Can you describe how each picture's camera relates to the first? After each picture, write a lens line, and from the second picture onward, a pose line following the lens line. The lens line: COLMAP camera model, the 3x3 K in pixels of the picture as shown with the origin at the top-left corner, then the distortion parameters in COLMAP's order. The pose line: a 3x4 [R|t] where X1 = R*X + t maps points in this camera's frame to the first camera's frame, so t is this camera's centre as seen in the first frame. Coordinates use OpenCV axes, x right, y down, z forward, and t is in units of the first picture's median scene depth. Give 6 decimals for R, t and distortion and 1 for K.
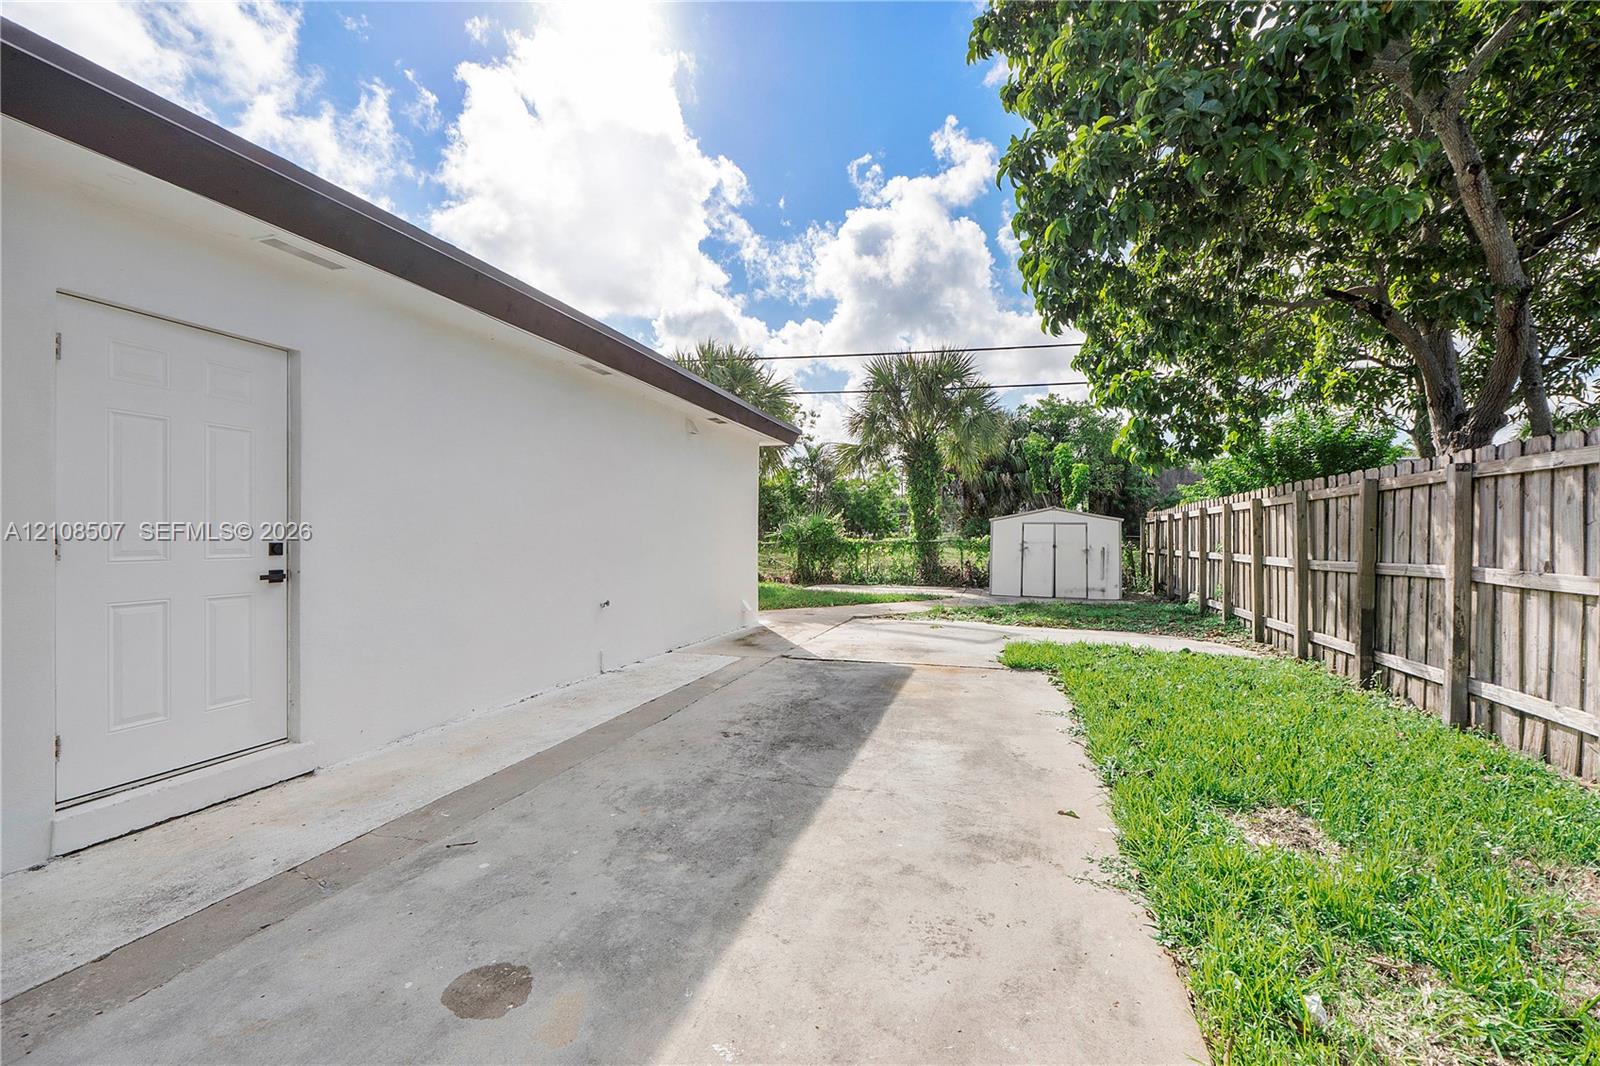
lens RADIAL K [[687.2, 0, 800.5], [0, 687.2, 522.1], [0, 0, 1]] dist [-0.004147, -0.000061]
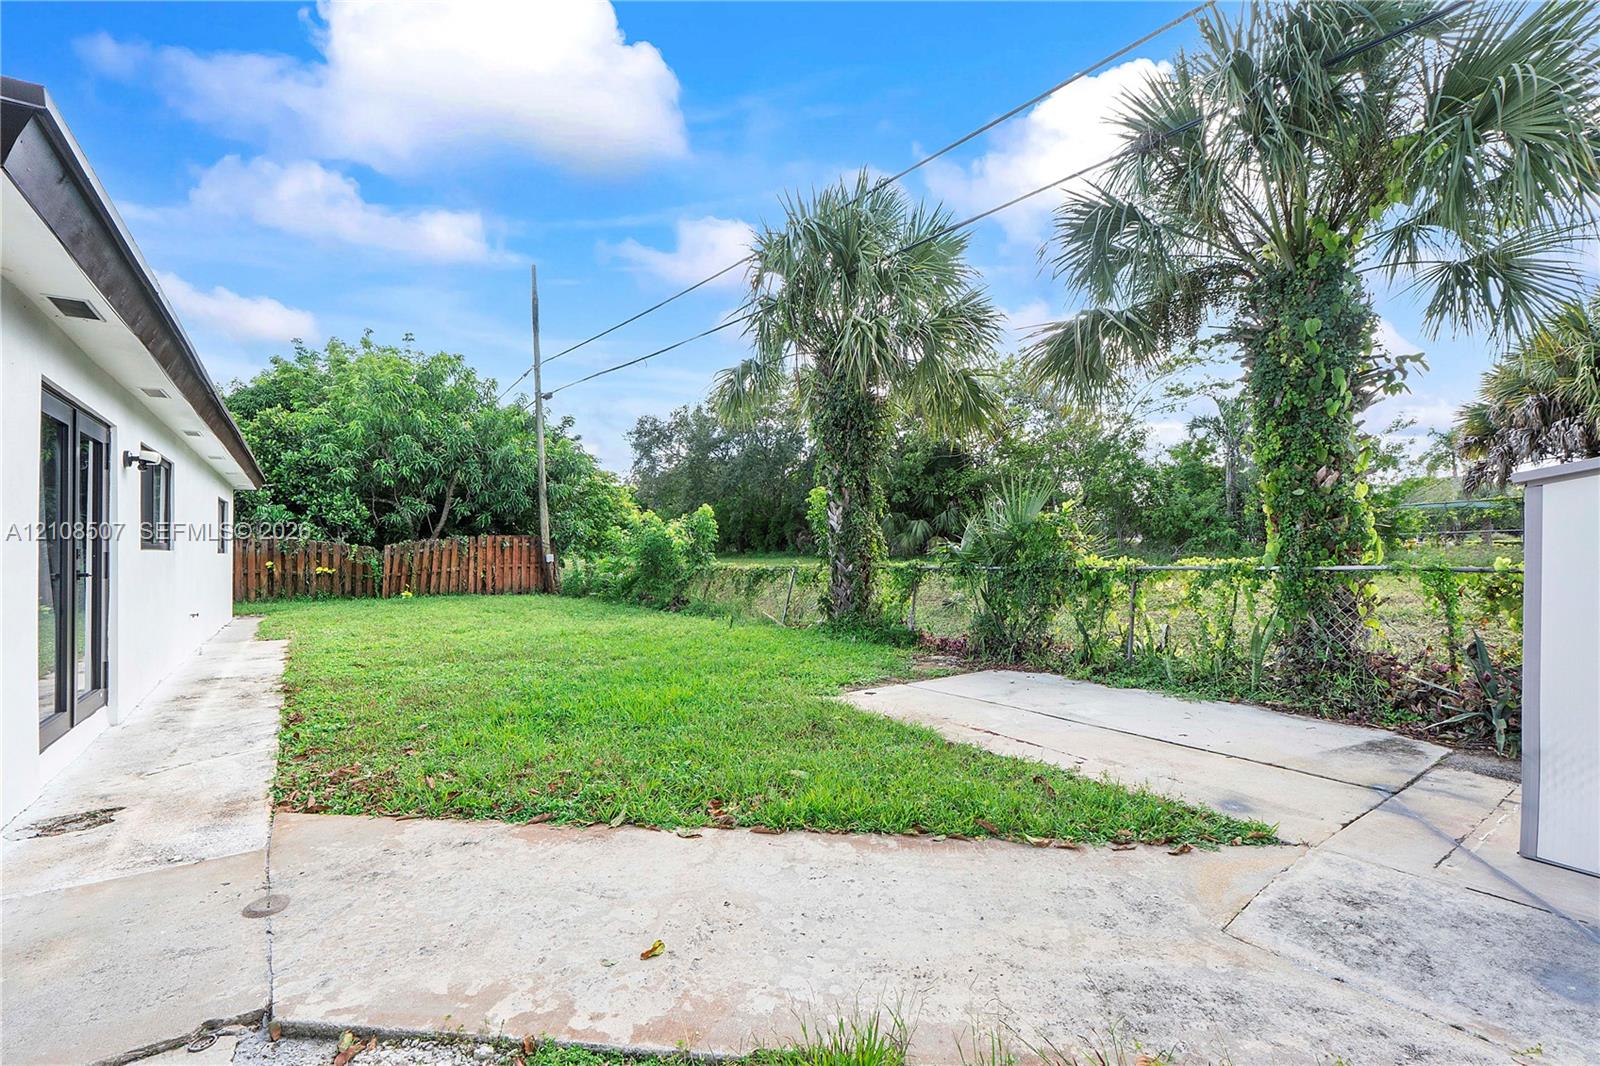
lens RADIAL K [[702.5, 0, 800.0], [0, 702.5, 533.0], [0, 0, 1]] dist [0.000107, 0.000020]
pose [[0.789228, -0.011862, -0.613985, 0.205279], [0.012133, 0.999919, -0.003722, 0.009587], [0.613980, -0.004512, 0.789309, 0.613131]]
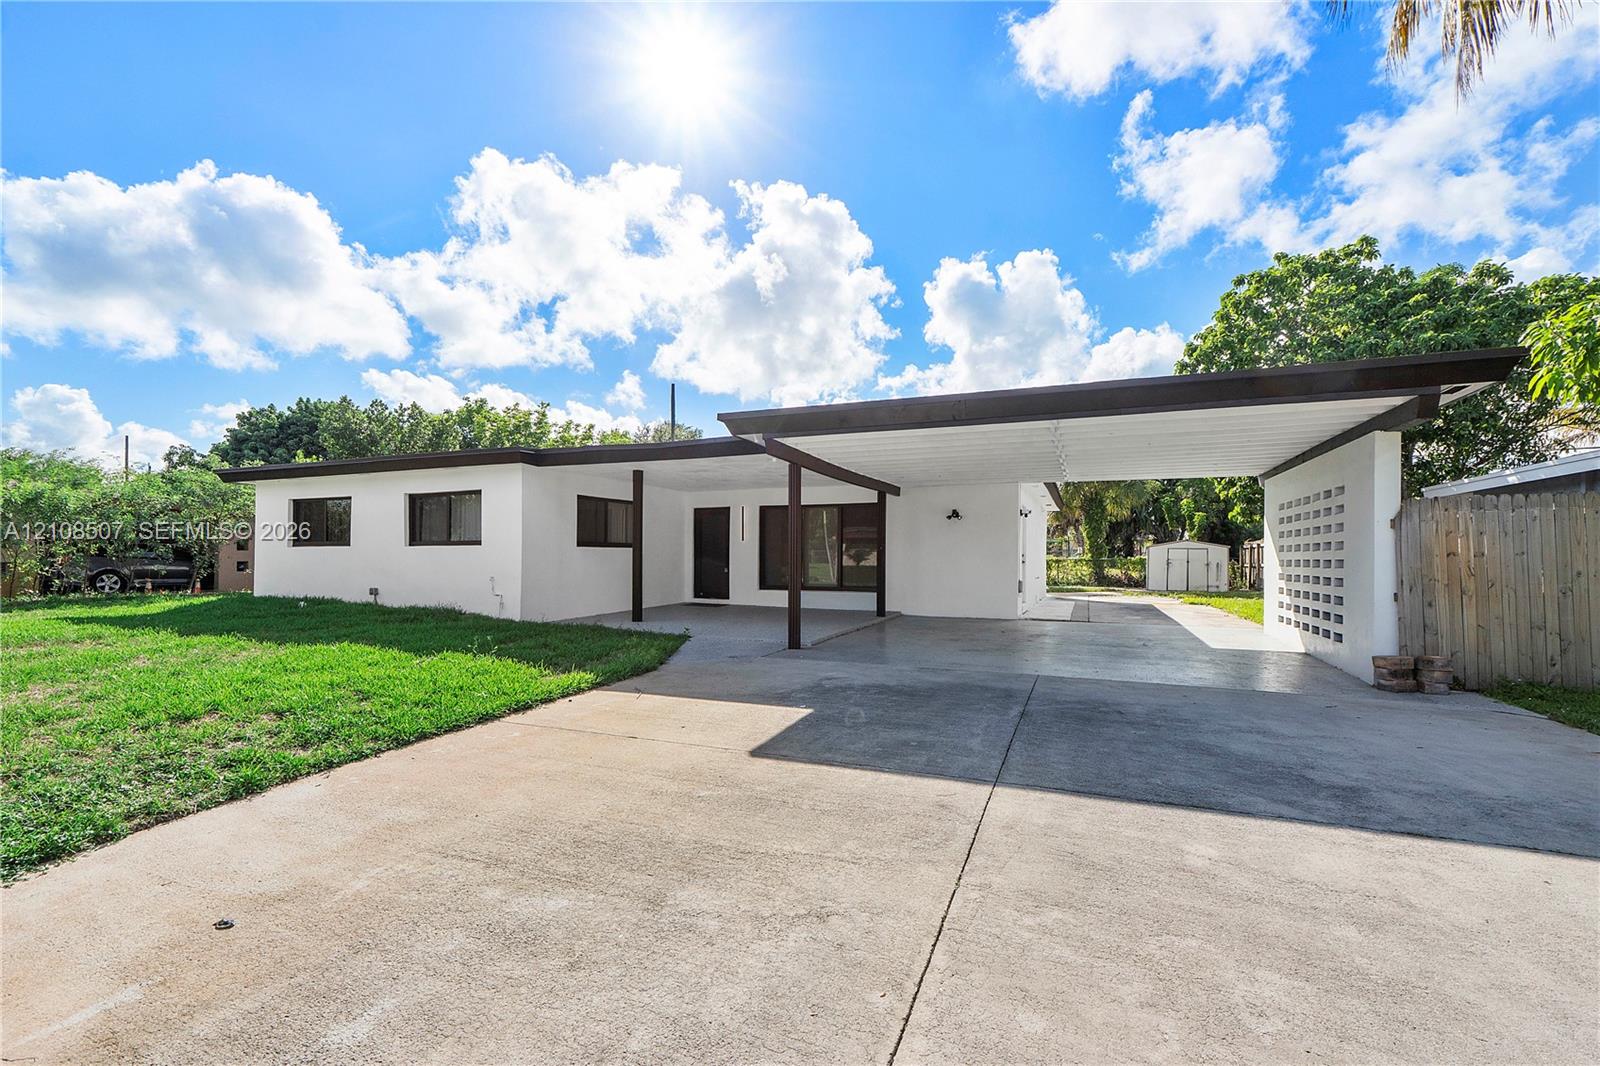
lens RADIAL K [[674.7, 0, 801.7], [0, 674.7, 548.8], [0, 0, 1]] dist [-0.000765, 0.000001]
pose [[0.994121, 0.003815, -0.108208, -0.349123], [-0.003174, 0.999976, 0.006089, -0.004558], [0.108229, -0.005709, 0.994110, -0.672852]]
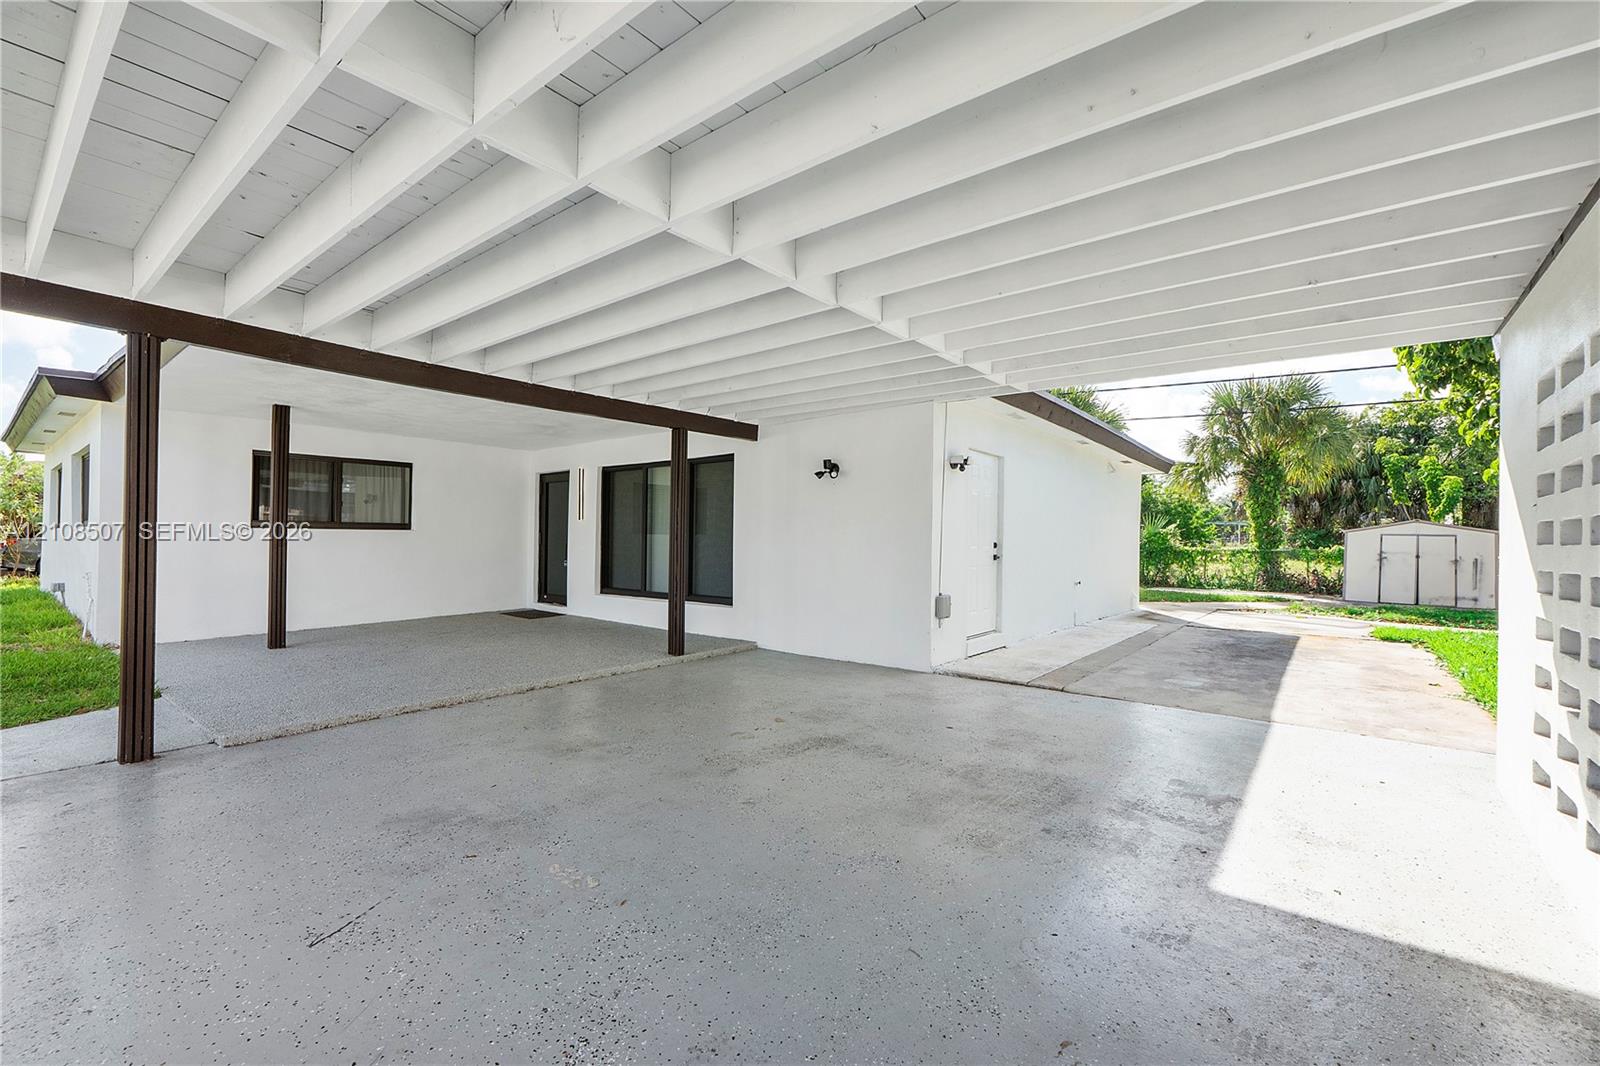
lens RADIAL K [[680.4, 0, 806.6], [0, 680.4, 534.3], [0, 0, 1]] dist [-0.004990, -0.000454]
pose [[0.930768, 0.009004, -0.365500, -0.106437], [-0.006242, 0.999942, 0.008737, -0.002604], [0.365558, -0.005851, 0.930770, -0.267148]]
